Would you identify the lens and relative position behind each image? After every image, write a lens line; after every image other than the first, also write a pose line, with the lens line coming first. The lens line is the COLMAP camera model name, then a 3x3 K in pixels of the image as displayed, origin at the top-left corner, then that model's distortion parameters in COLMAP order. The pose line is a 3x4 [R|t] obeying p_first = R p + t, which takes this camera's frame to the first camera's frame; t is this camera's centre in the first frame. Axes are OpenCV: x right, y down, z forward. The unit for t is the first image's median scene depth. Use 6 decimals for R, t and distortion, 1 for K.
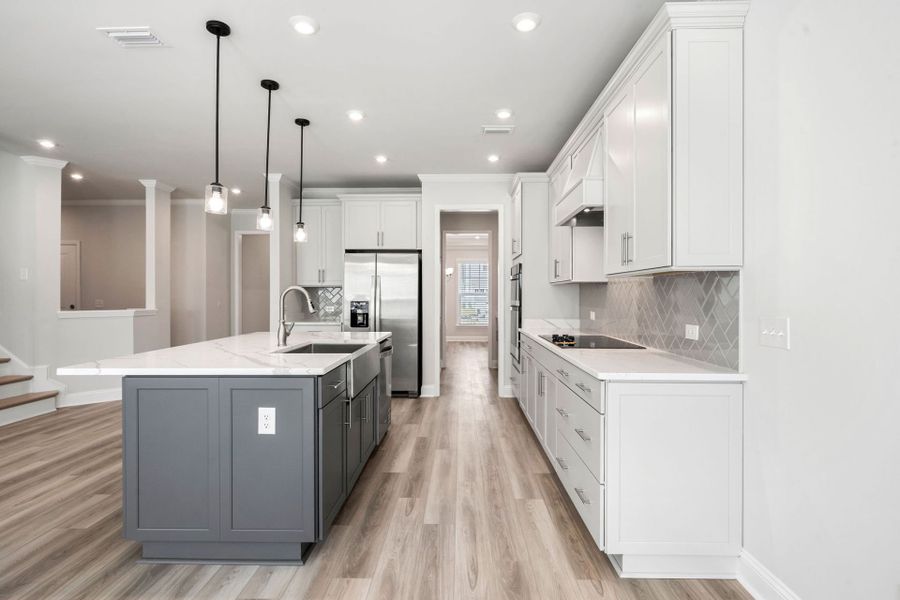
lens RADIAL K [[428.3, 0, 452.4], [0, 428.3, 295.3], [0, 0, 1]] dist [-0.007819, 0.001593]
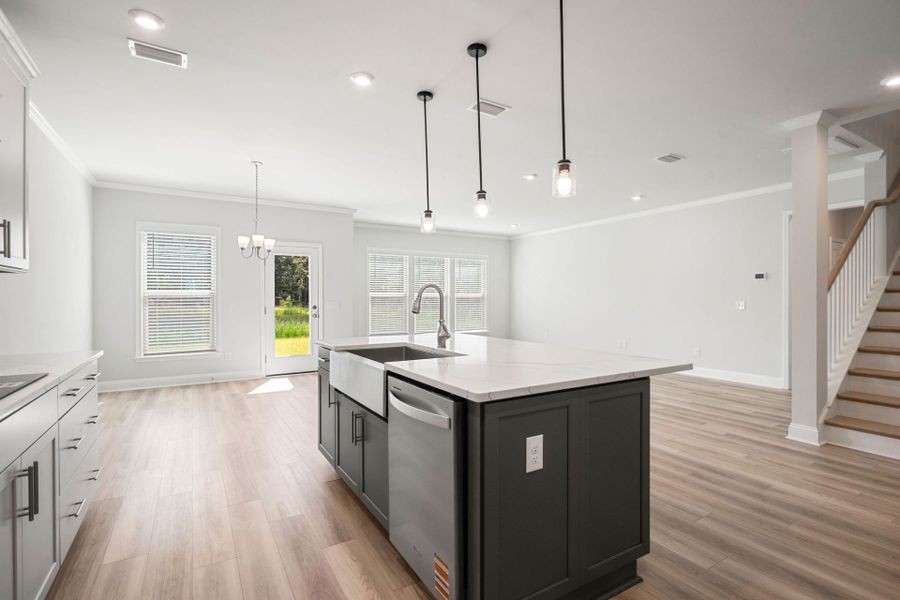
lens RADIAL K [[428.3, 0, 445.5], [0, 428.3, 297.7], [0, 0, 1]] dist [-0.007819, 0.001593]
pose [[-0.849336, 0.001373, -0.527850, 0.041695], [0.001977, 0.999998, -0.000580, 0.006099], [0.527848, -0.001537, -0.849337, 0.856976]]
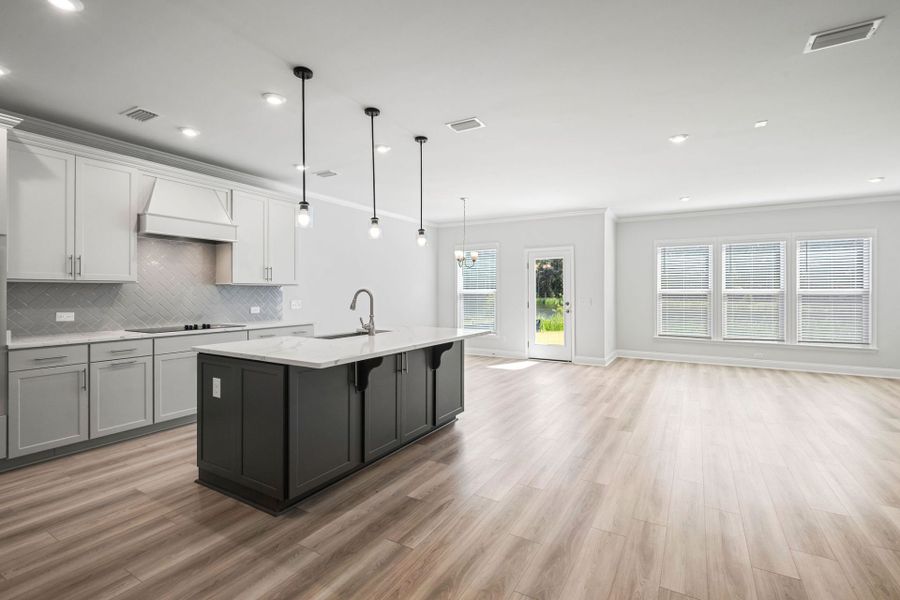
lens RADIAL K [[407.0, 0, 448.8], [0, 407.0, 289.2], [0, 0, 1]] dist [0.001392, -0.000001]
pose [[-0.869735, 0.006217, 0.493479, -0.575290], [0.002669, 0.999965, -0.007895, -0.003803], [-0.493511, -0.005549, -0.869722, 0.928238]]
